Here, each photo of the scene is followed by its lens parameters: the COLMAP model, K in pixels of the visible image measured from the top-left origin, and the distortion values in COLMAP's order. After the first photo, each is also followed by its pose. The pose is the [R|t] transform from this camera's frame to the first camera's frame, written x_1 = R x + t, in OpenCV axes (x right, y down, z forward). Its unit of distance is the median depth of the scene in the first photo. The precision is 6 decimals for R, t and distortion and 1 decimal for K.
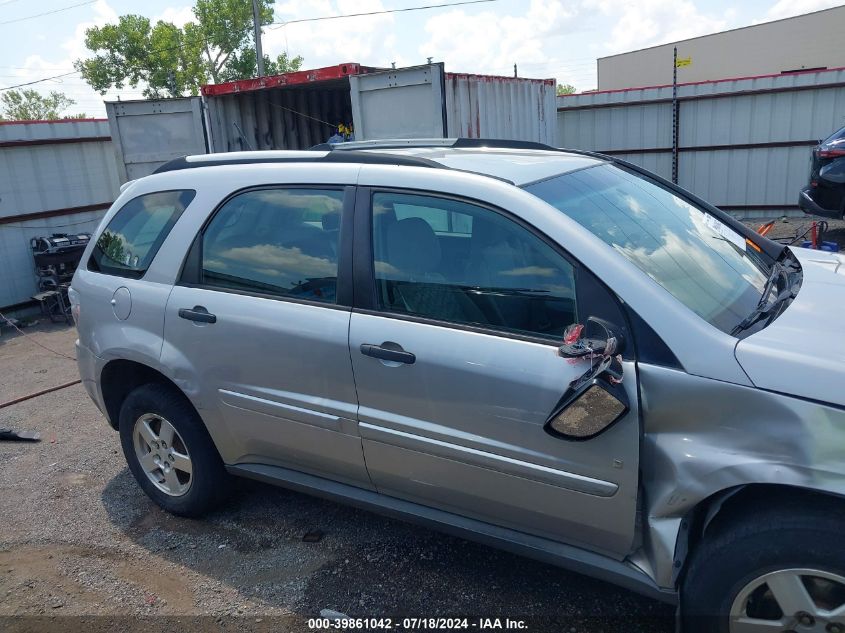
lens RADIAL K [[712.3, 0, 422.5], [0, 712.3, 316.5], [0, 0, 1]] dist [0.016729, -0.000789]
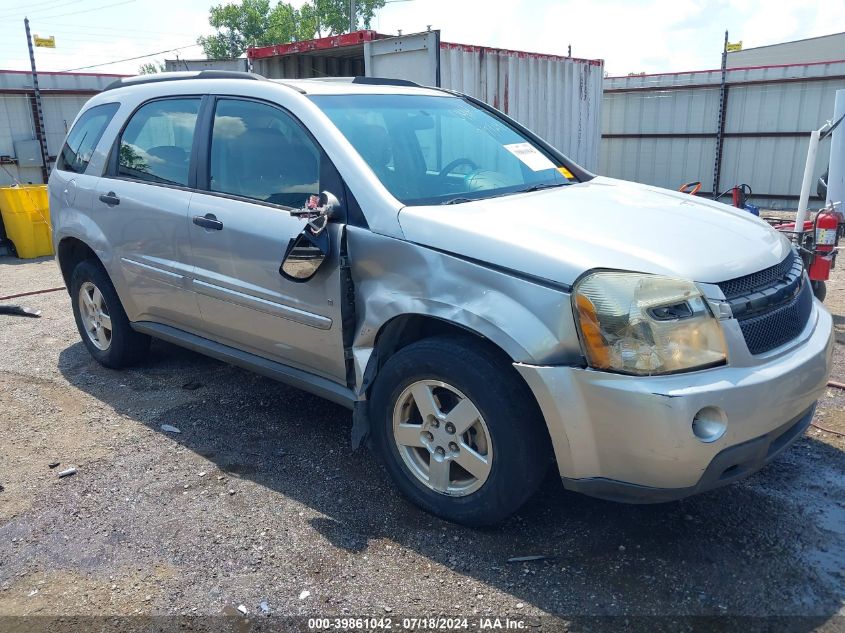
lens RADIAL K [[712.3, 0, 422.5], [0, 712.3, 316.5], [0, 0, 1]] dist [0.016729, -0.000789]
pose [[0.984629, 0.088230, -0.150733, 0.196339], [-0.086344, 0.996084, 0.019027, 0.058887], [0.151821, -0.005719, 0.988391, -0.081916]]
